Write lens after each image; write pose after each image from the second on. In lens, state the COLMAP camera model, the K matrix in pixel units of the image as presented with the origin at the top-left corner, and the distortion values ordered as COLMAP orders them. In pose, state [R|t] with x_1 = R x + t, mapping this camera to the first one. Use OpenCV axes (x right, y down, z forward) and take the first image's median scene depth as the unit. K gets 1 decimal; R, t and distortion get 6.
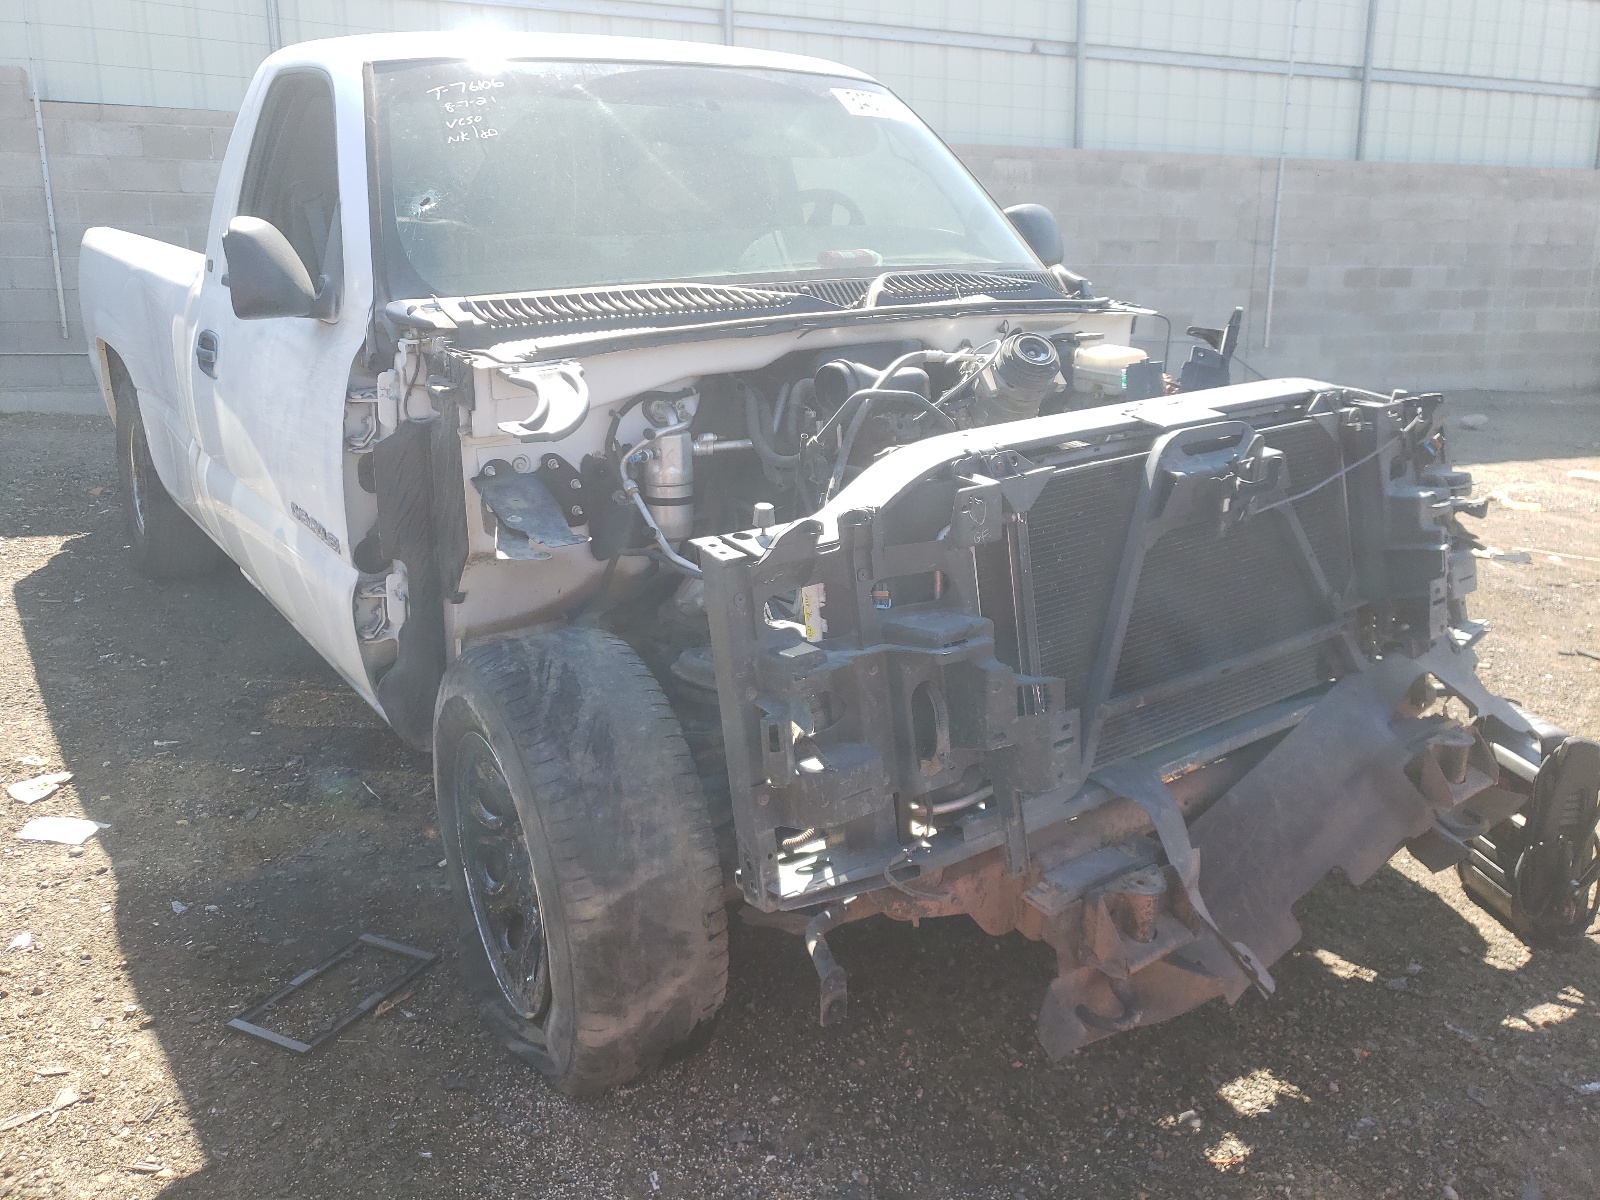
lens RADIAL K [[1182.2, 0, 725.2], [0, 1182.2, 571.2], [0, 0, 1]] dist [0.014408, -0.002600]
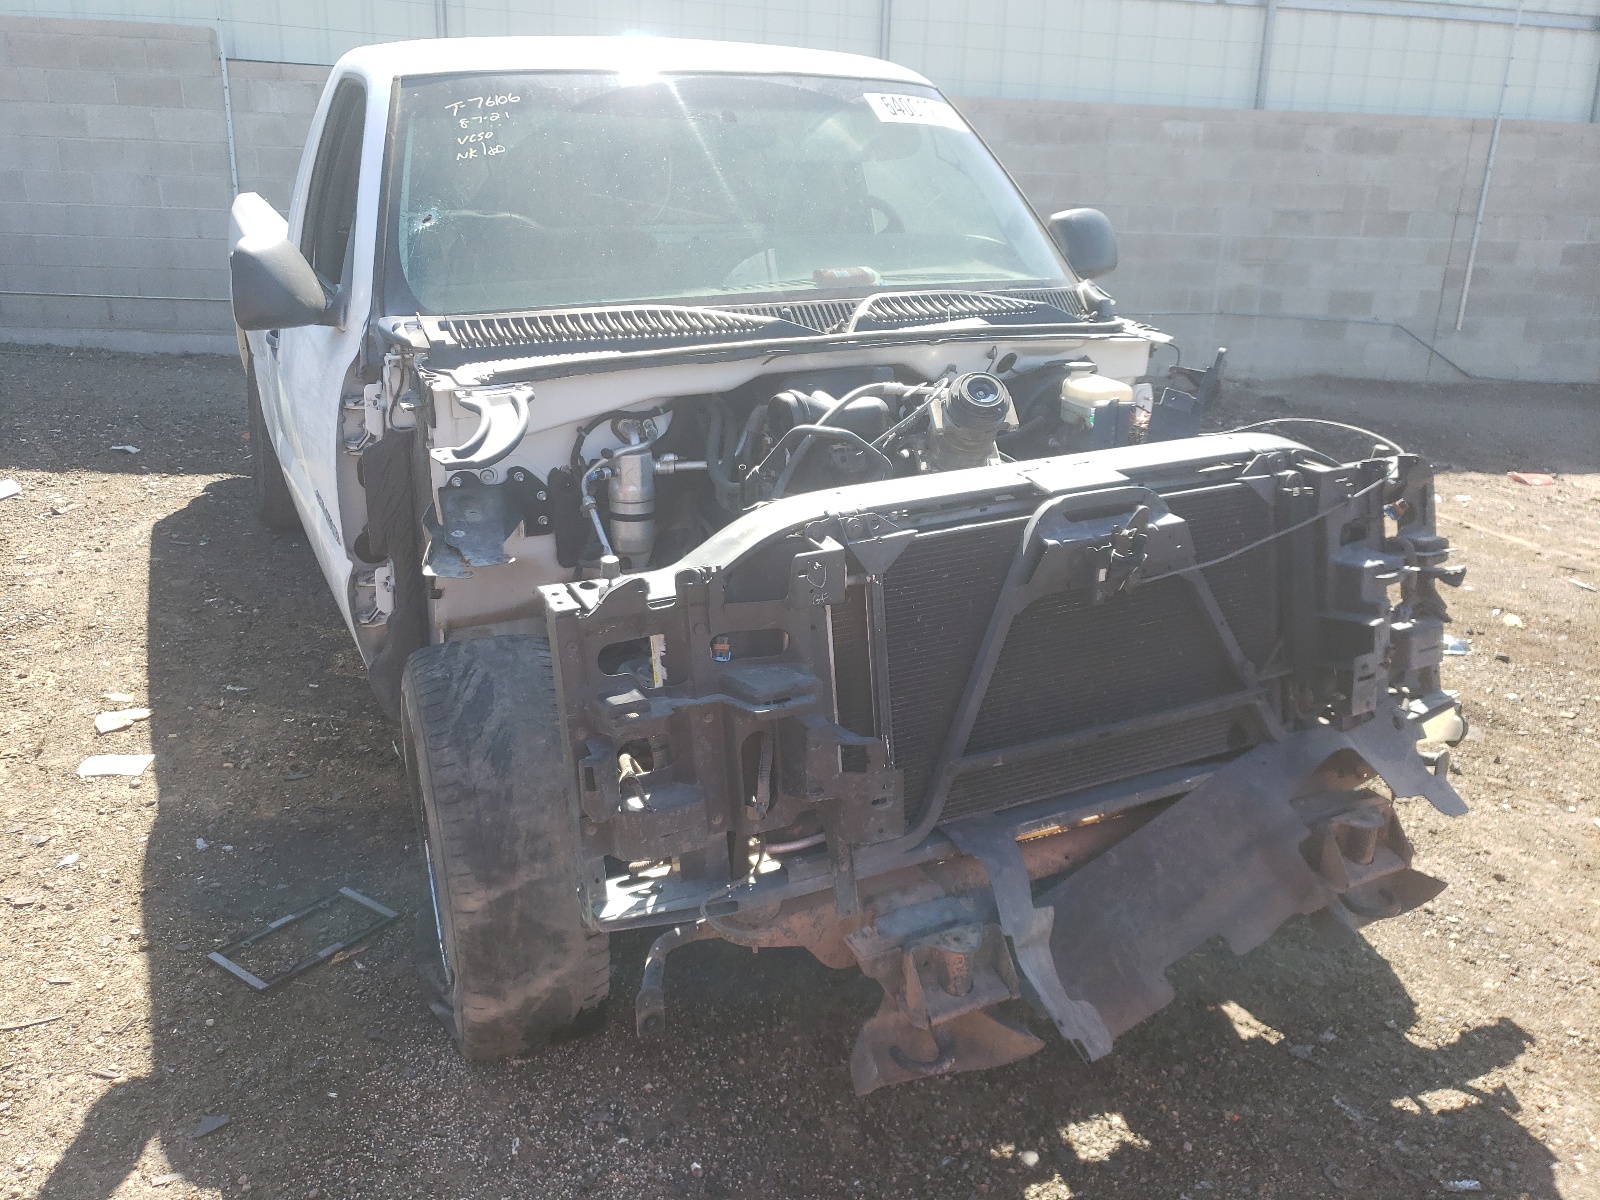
lens RADIAL K [[1170.1, 0, 699.9], [0, 1170.1, 601.2], [0, 0, 1]] dist [0.001155, 0.009964]
pose [[0.986171, 0.070155, -0.150148, 0.198023], [-0.059837, 0.995596, 0.072174, -0.071008], [0.154550, -0.062191, 0.986026, -0.022244]]
